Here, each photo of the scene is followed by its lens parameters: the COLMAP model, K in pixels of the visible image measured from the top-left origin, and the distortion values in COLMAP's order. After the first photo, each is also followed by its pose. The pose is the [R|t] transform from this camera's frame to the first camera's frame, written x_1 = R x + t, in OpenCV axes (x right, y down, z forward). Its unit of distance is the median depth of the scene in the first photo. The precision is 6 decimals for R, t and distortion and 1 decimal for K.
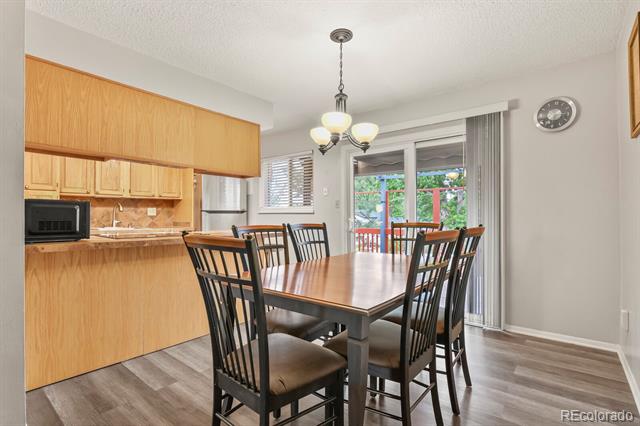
lens RADIAL K [[311.7, 0, 320.8], [0, 311.7, 214.4], [0, 0, 1]] dist [0.005395, -0.006197]
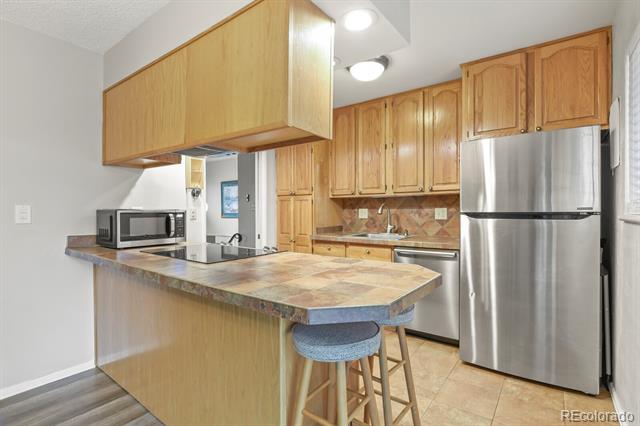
lens RADIAL K [[311.7, 0, 324.8], [0, 311.7, 214.0], [0, 0, 1]] dist [0.005395, -0.006197]
pose [[0.042143, 0.006910, -0.999088, 0.132771], [0.004303, 0.999966, 0.007097, -0.016109], [0.999102, -0.004598, 0.042112, 0.803427]]
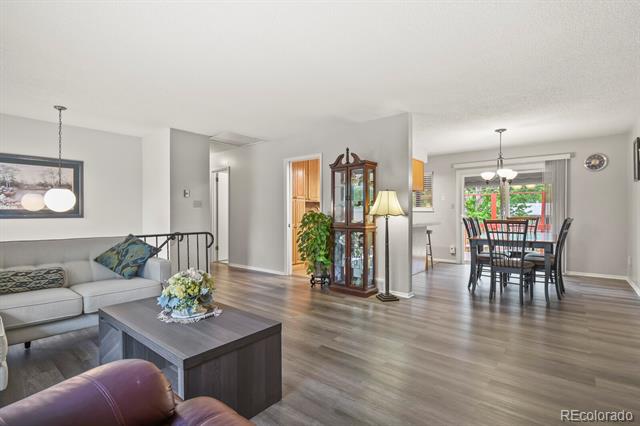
lens RADIAL K [[311.7, 0, 322.1], [0, 311.7, 213.5], [0, 0, 1]] dist [0.005395, -0.006197]
pose [[0.999967, -0.001105, 0.008033, -0.600719], [0.001049, 0.999975, 0.006982, -0.005869], [-0.008040, -0.006974, 0.999943, -0.581151]]
